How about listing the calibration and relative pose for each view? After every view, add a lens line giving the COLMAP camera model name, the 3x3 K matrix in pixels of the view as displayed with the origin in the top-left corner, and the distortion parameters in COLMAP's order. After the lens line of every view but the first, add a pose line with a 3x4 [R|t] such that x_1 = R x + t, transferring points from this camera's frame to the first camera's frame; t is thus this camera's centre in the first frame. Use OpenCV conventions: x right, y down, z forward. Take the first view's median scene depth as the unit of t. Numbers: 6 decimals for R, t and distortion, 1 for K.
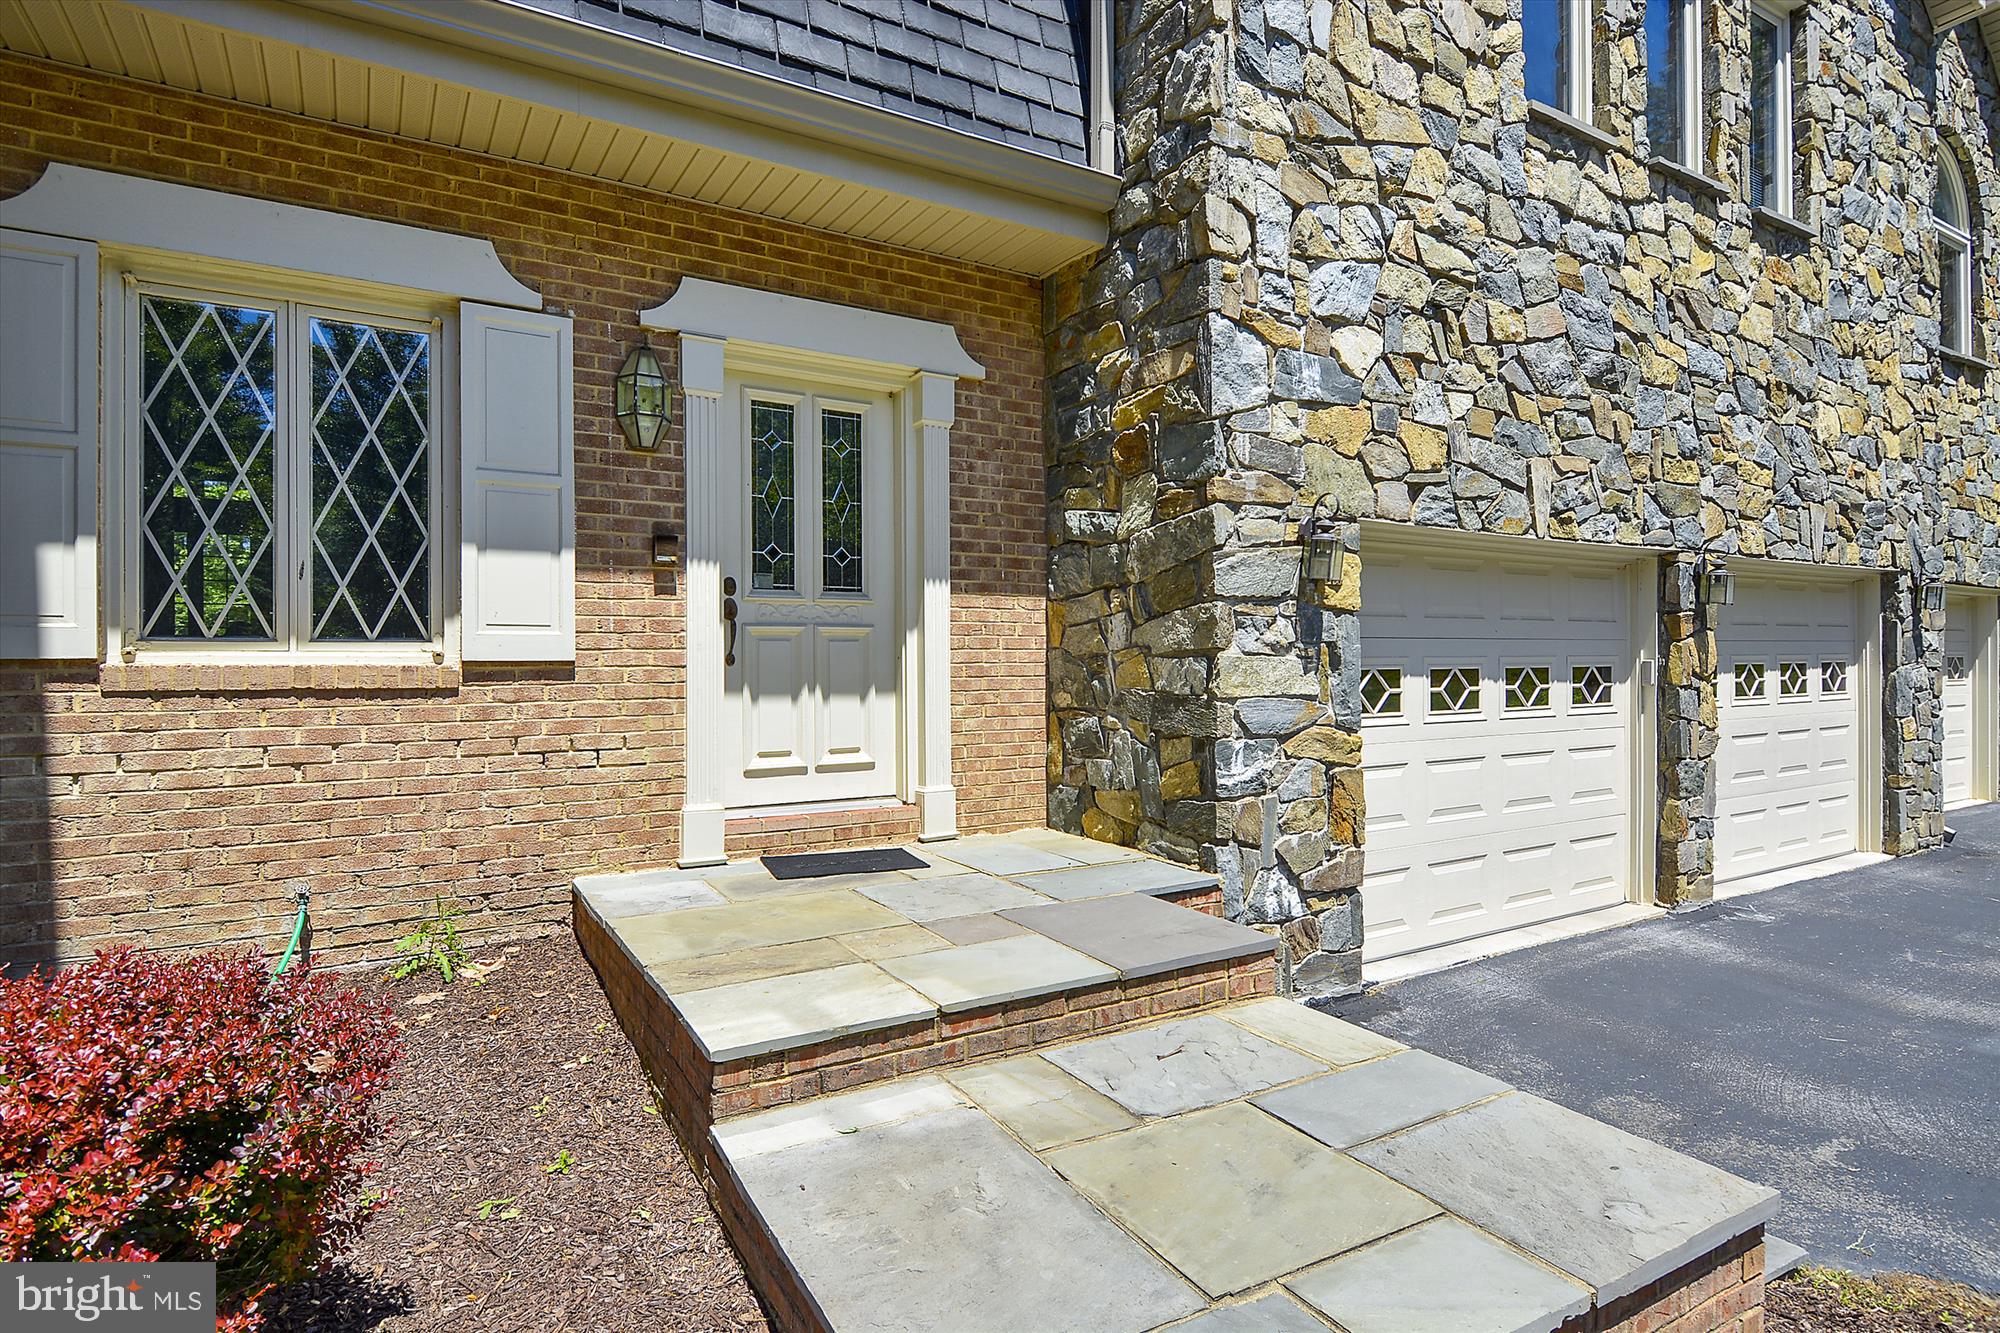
lens RADIAL K [[1069.8, 0, 1004.0], [0, 1069.8, 661.0], [0, 0, 1]] dist [0.002751, -0.001315]
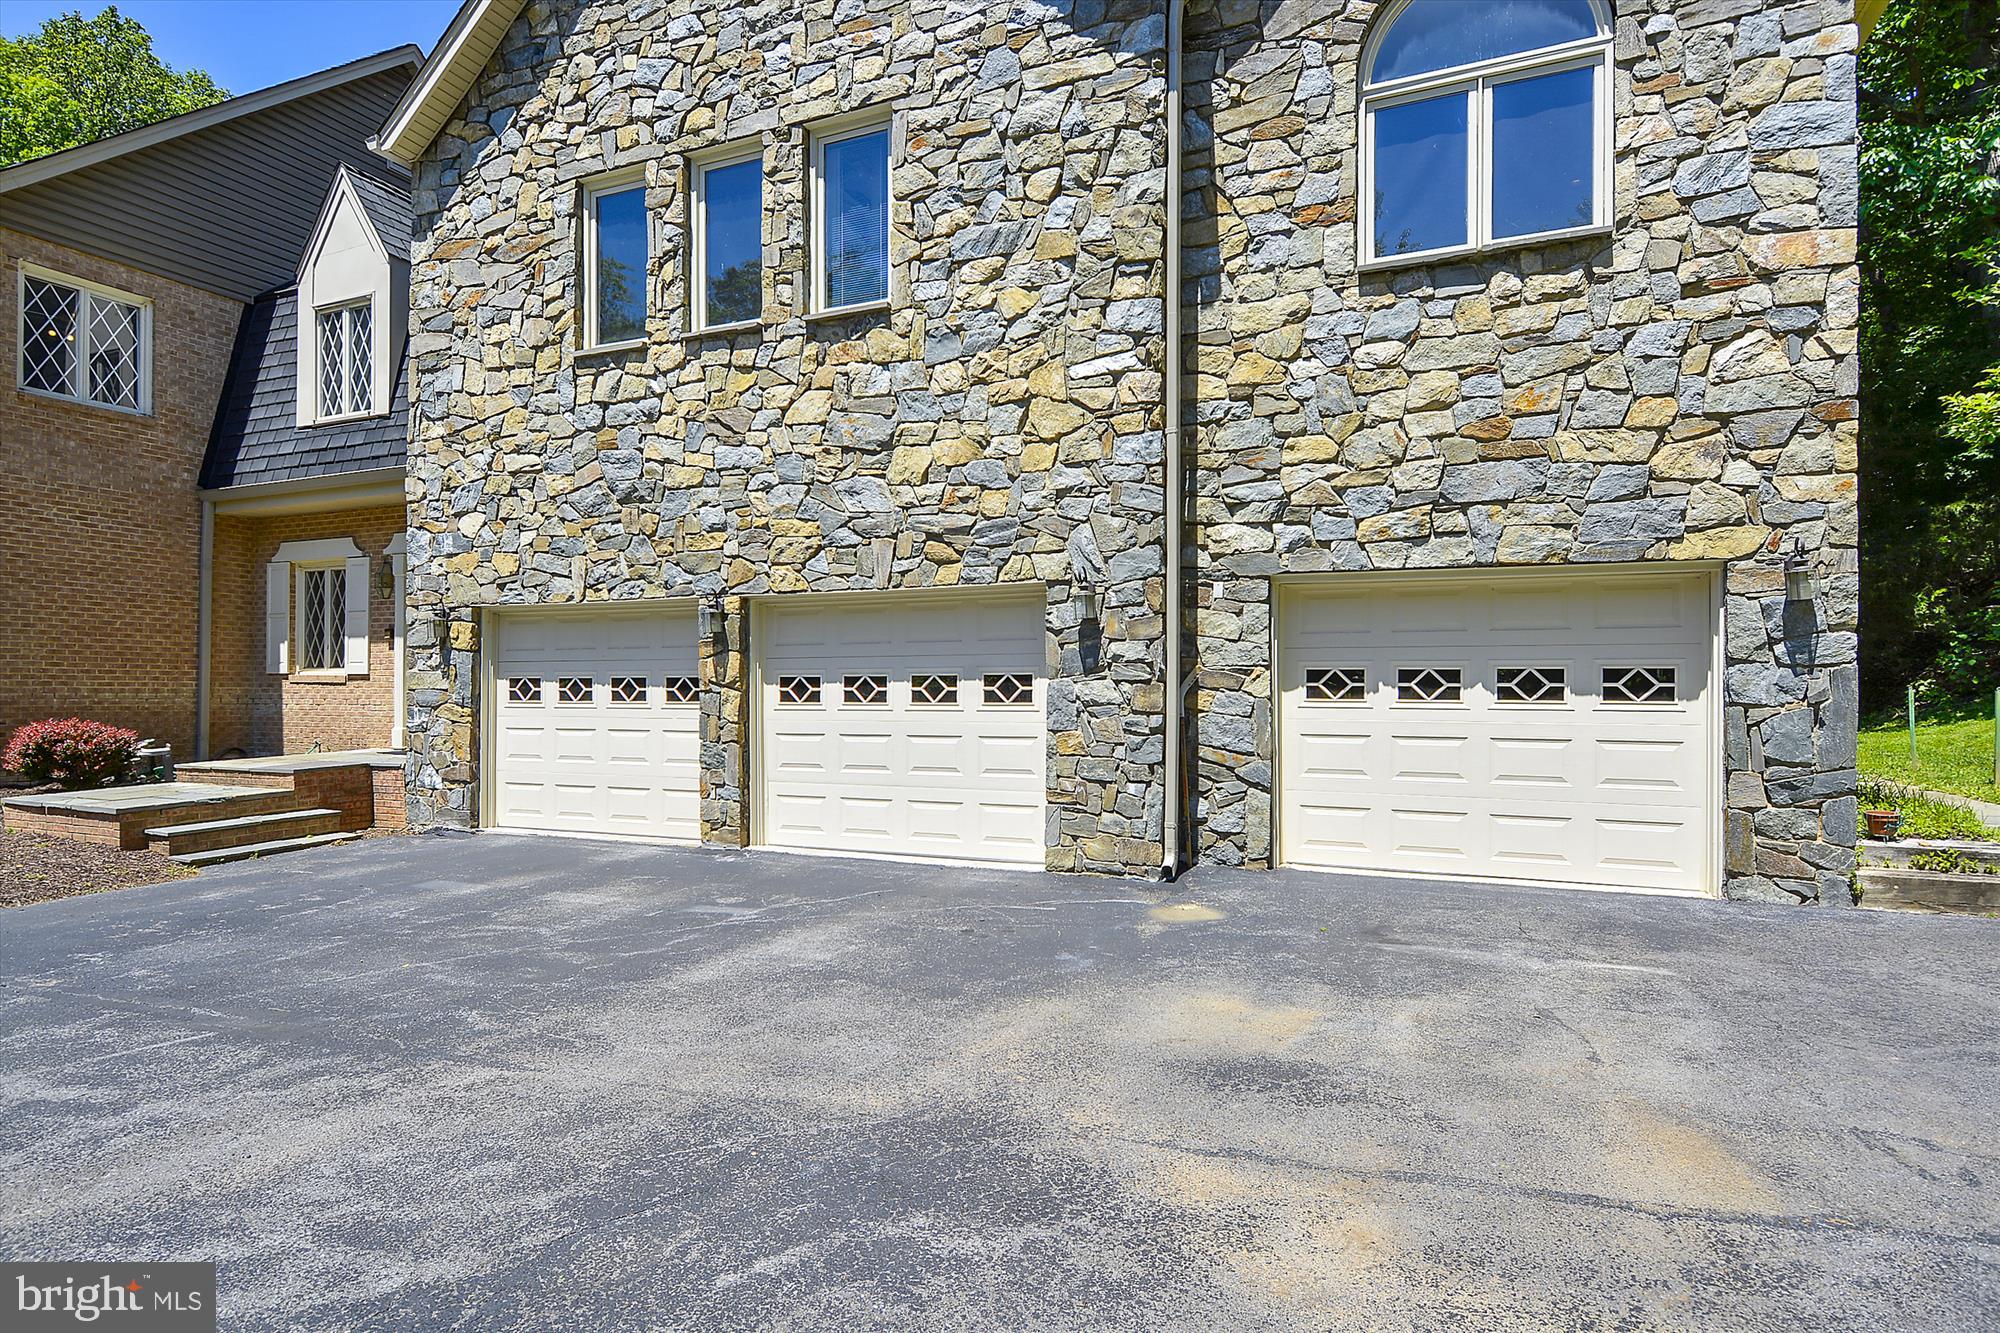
lens RADIAL K [[1069.8, 0, 1003.4], [0, 1069.8, 672.9], [0, 0, 1]] dist [0.002751, -0.001315]
pose [[0.575762, -0.003129, -0.817612, 2.682676], [-0.001988, 0.999984, -0.005228, 0.008031], [0.817615, 0.004636, 0.575746, 0.659047]]
